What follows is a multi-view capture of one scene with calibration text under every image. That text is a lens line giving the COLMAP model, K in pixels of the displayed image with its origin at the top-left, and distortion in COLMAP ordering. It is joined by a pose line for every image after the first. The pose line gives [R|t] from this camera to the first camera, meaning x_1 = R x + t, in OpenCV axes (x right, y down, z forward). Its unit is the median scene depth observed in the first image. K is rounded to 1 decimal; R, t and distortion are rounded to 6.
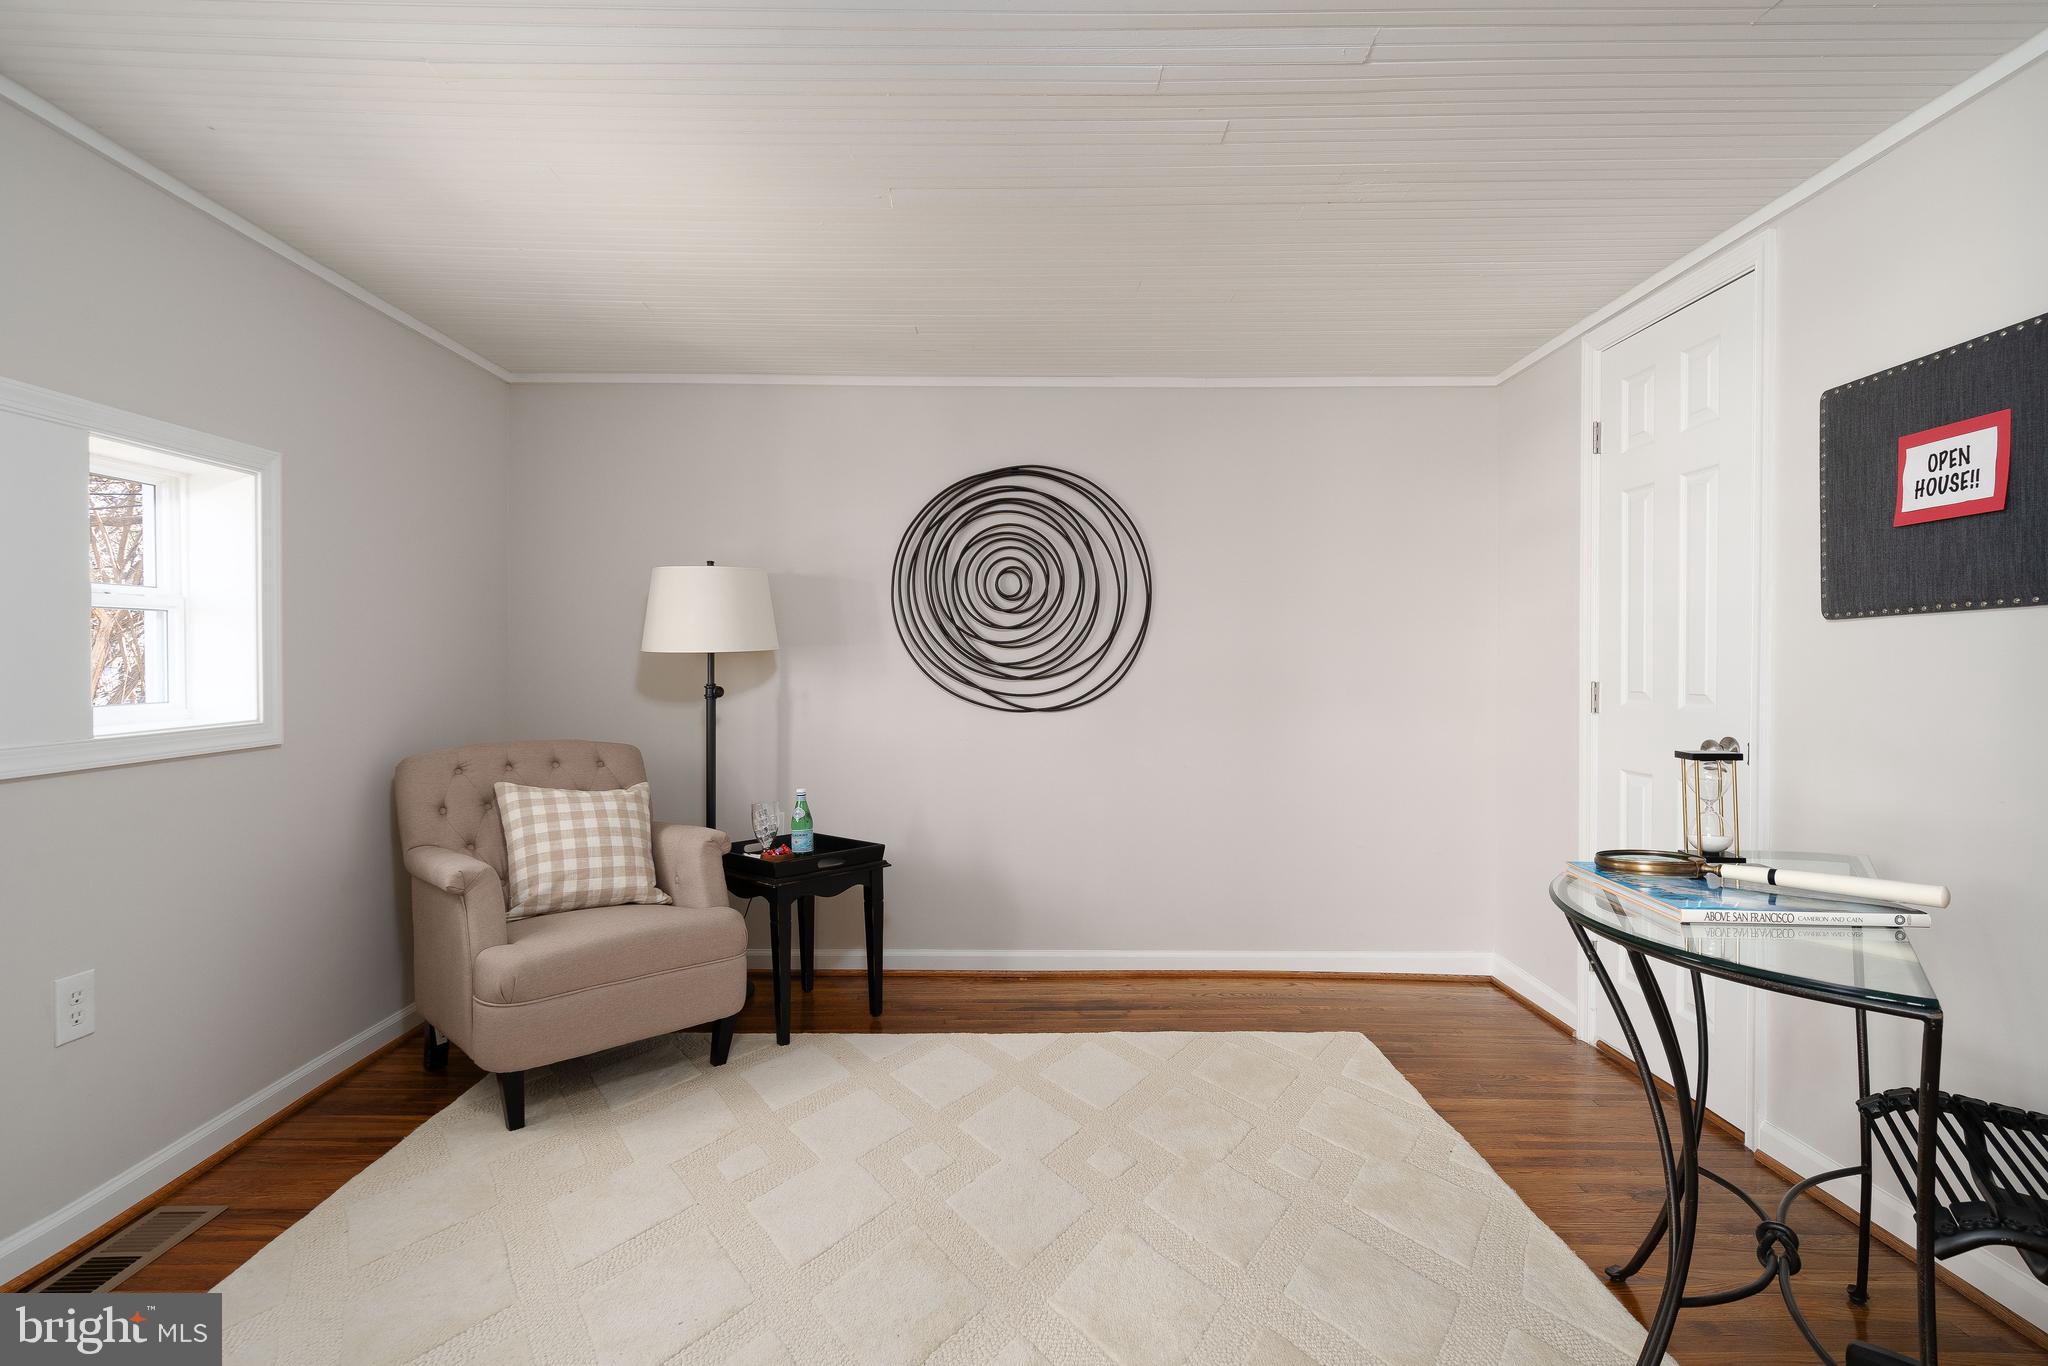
lens RADIAL K [[986.4, 0, 990.4], [0, 986.4, 677.1], [0, 0, 1]] dist [-0.000084, 0.000690]
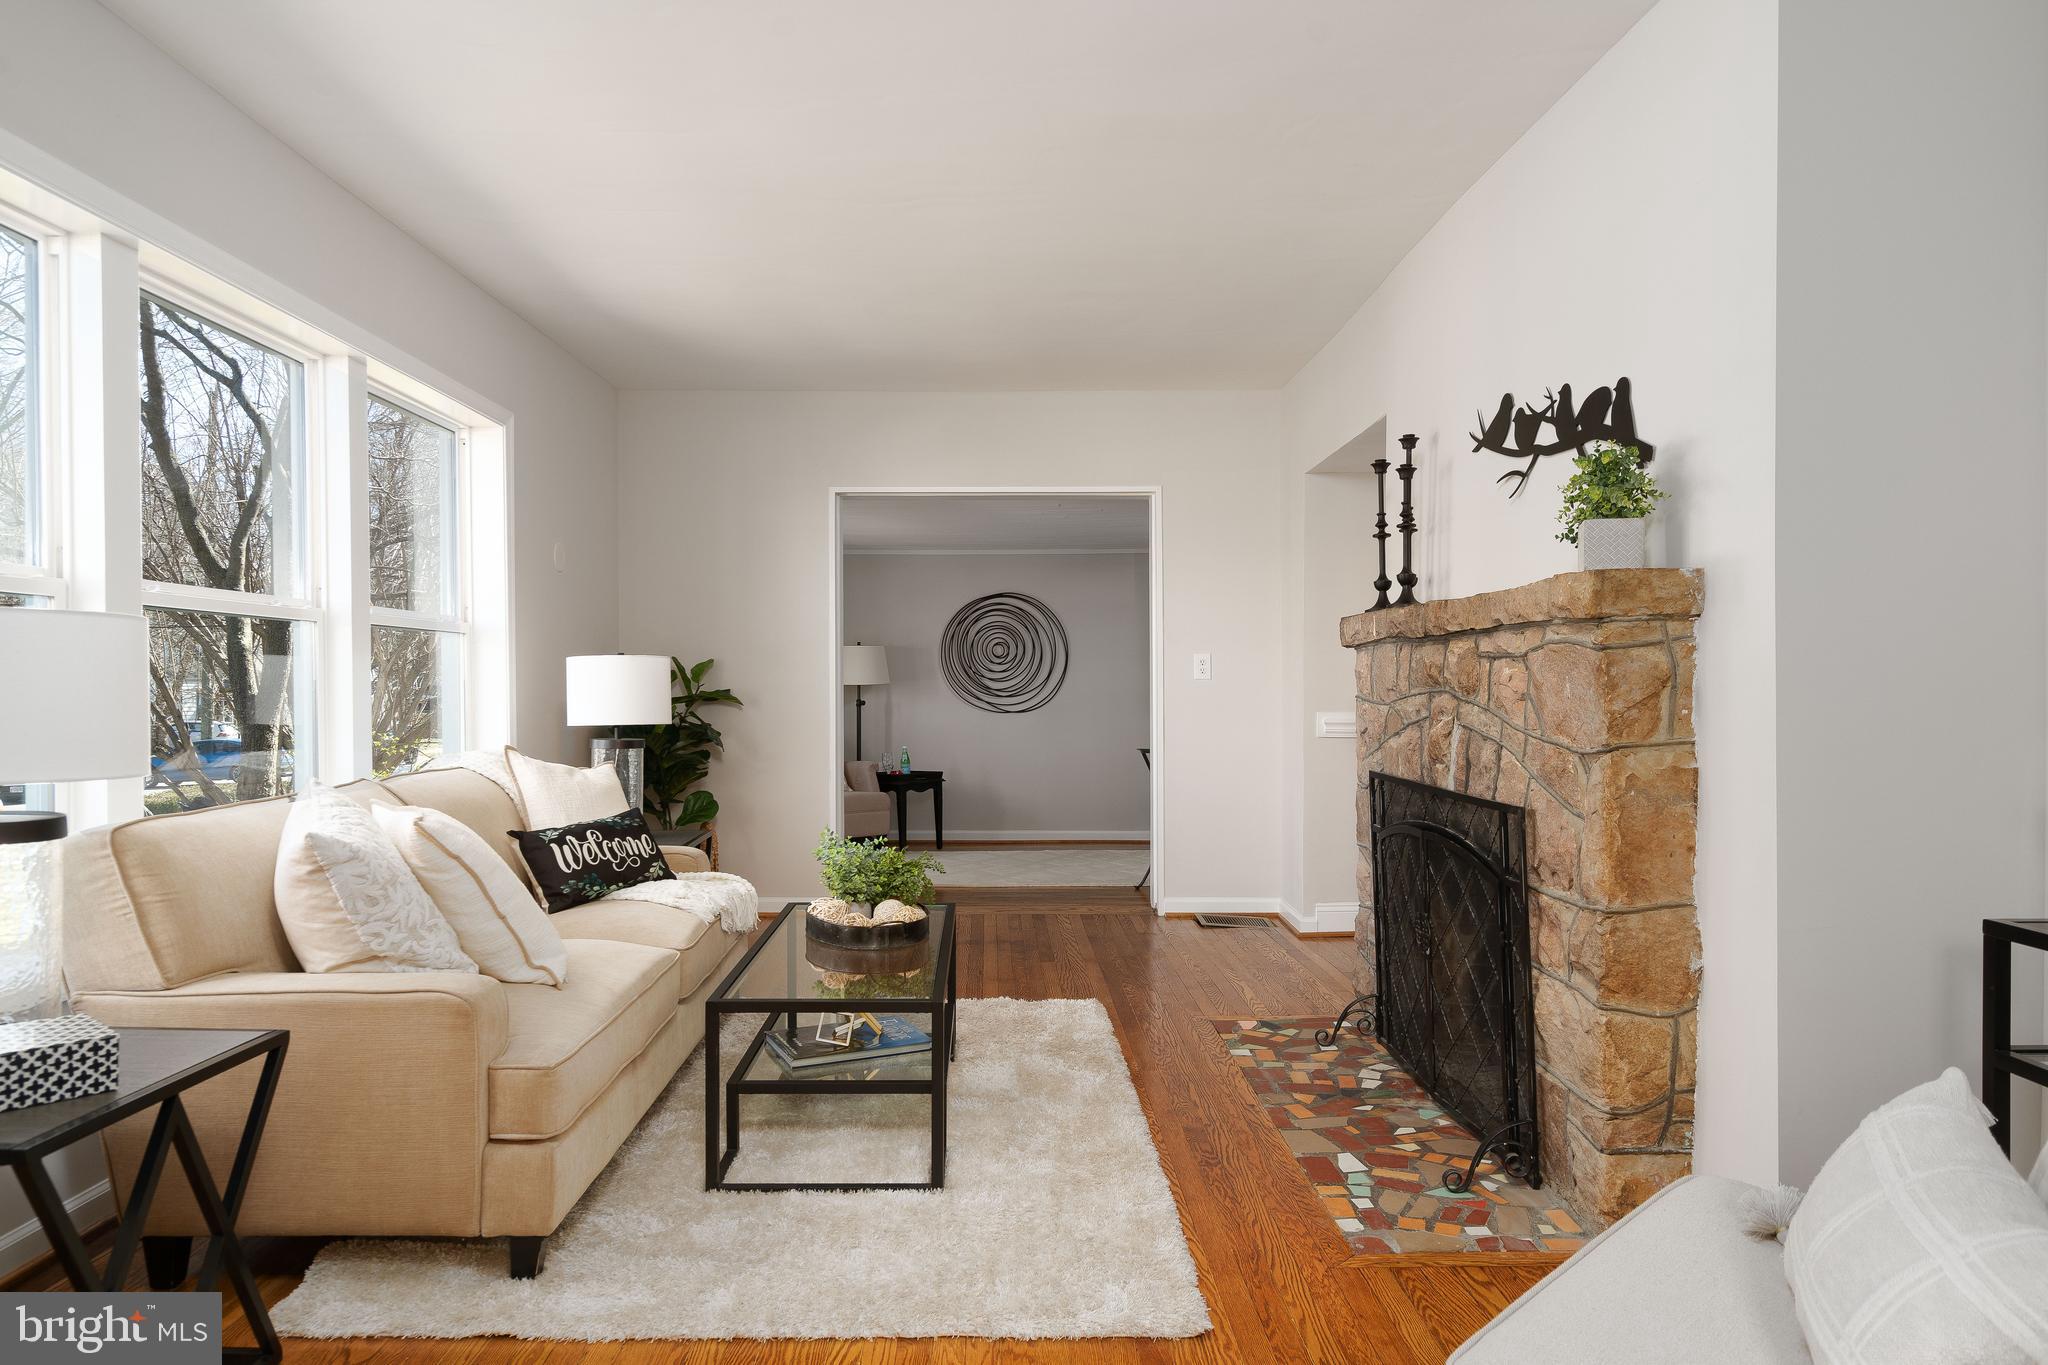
lens RADIAL K [[1261.6, 0, 1024.0], [0, 1261.6, 682.5], [0, 0, 1]] dist [-0.000244, -0.000078]
pose [[0.999876, -0.006005, 0.014551, 0.040282], [0.006086, 0.999966, -0.005486, -0.016073], [-0.014517, 0.005574, 0.999879, -1.993098]]
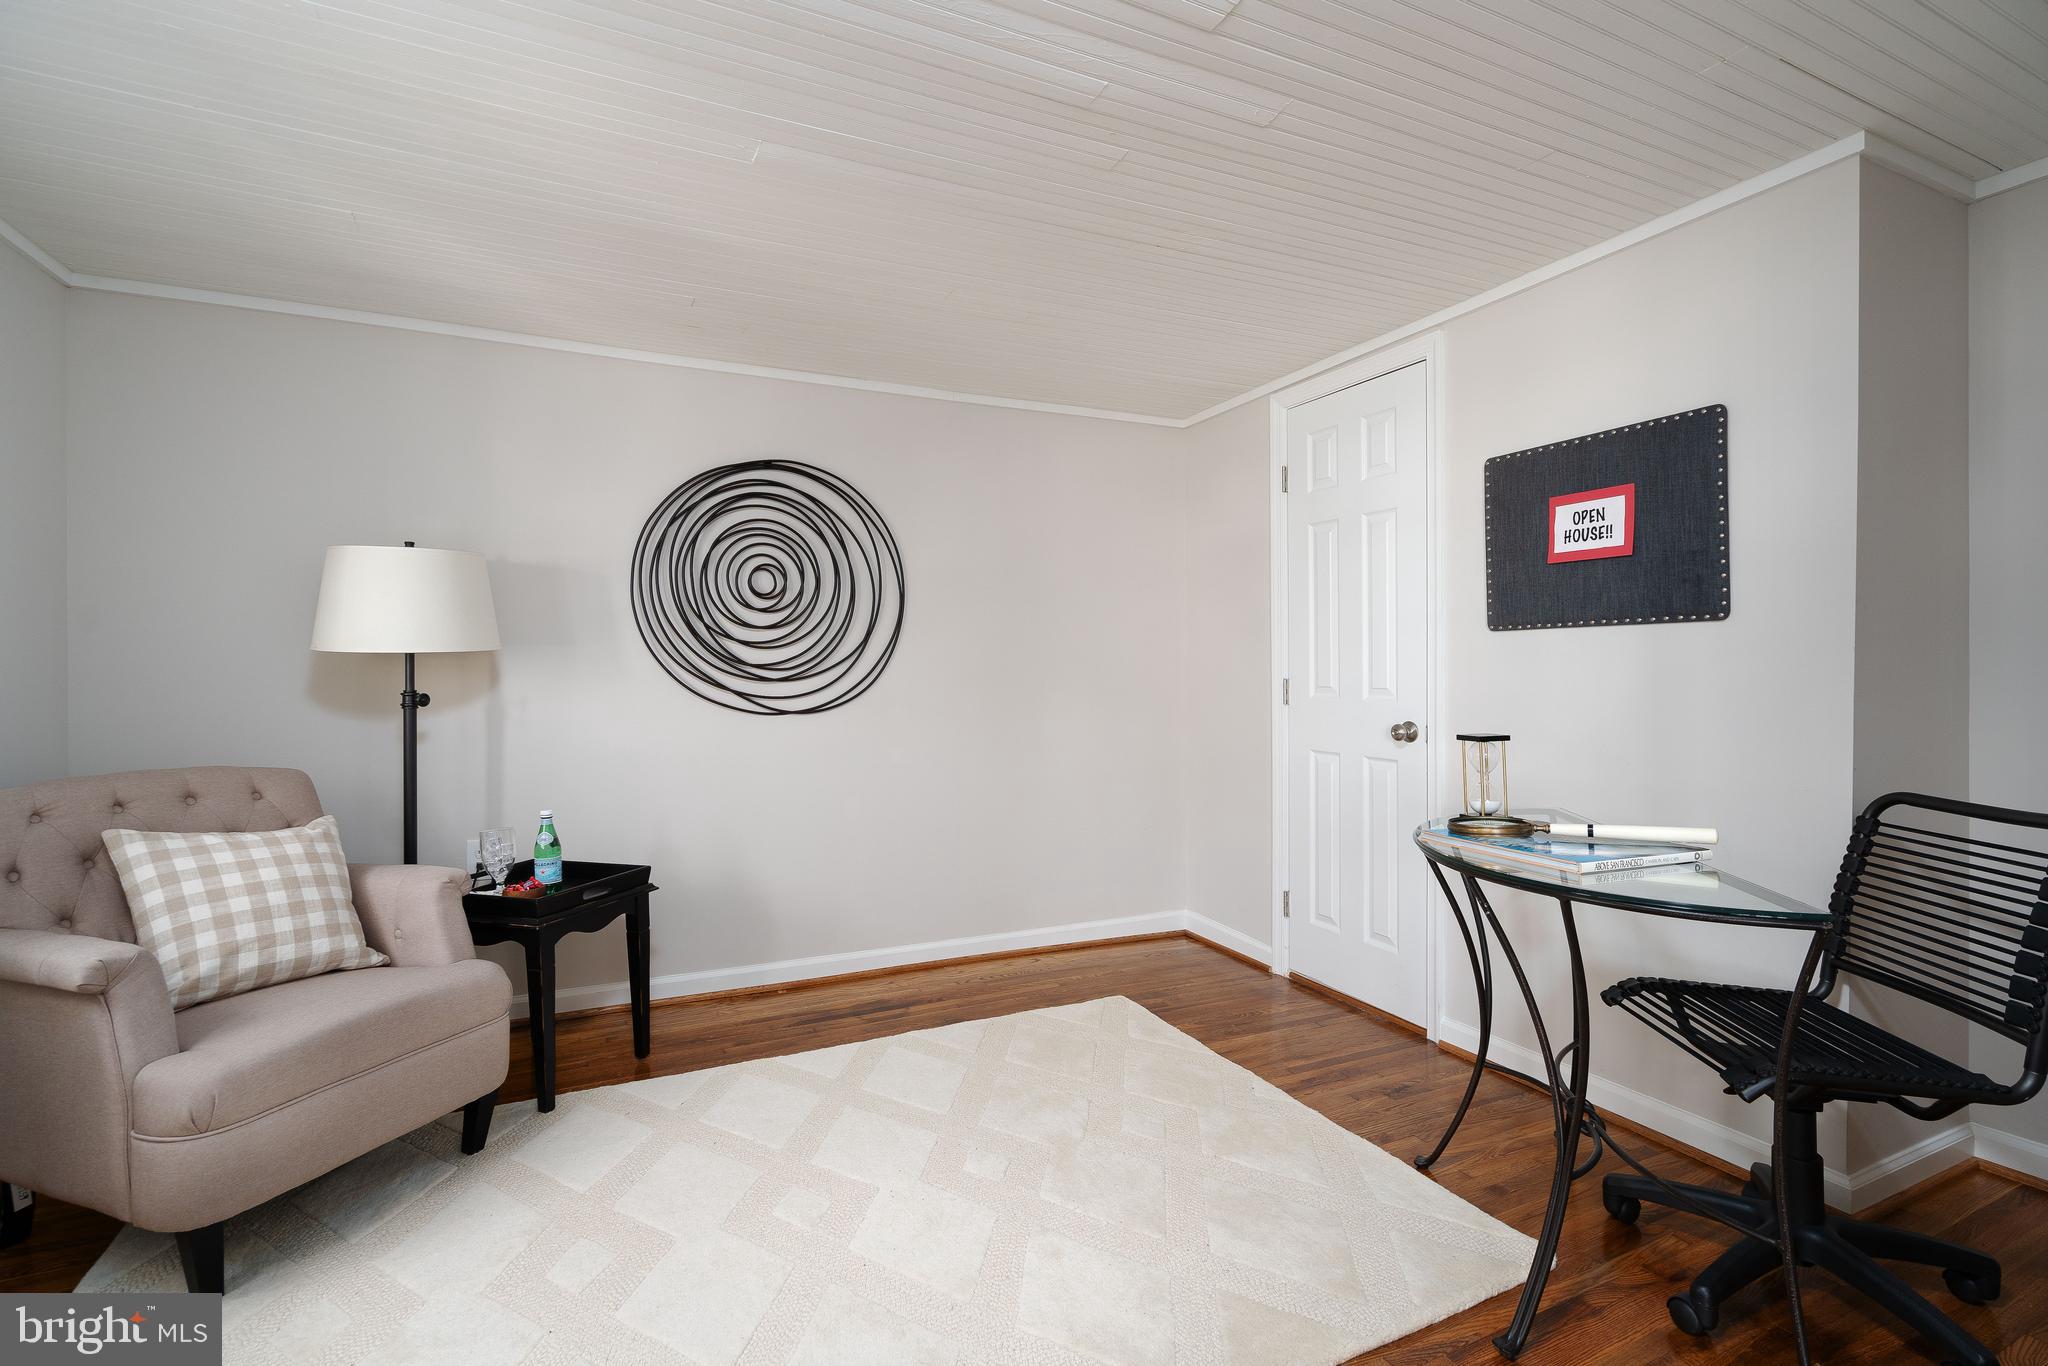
lens RADIAL K [[936.8, 0, 1018.6], [0, 936.8, 669.2], [0, 0, 1]] dist [-0.003916, 0.000324]
pose [[0.906674, -0.004586, 0.421807, -0.169542], [0.007228, 0.999963, -0.004663, -0.003783], [-0.421770, 0.007276, 0.906674, 0.085020]]
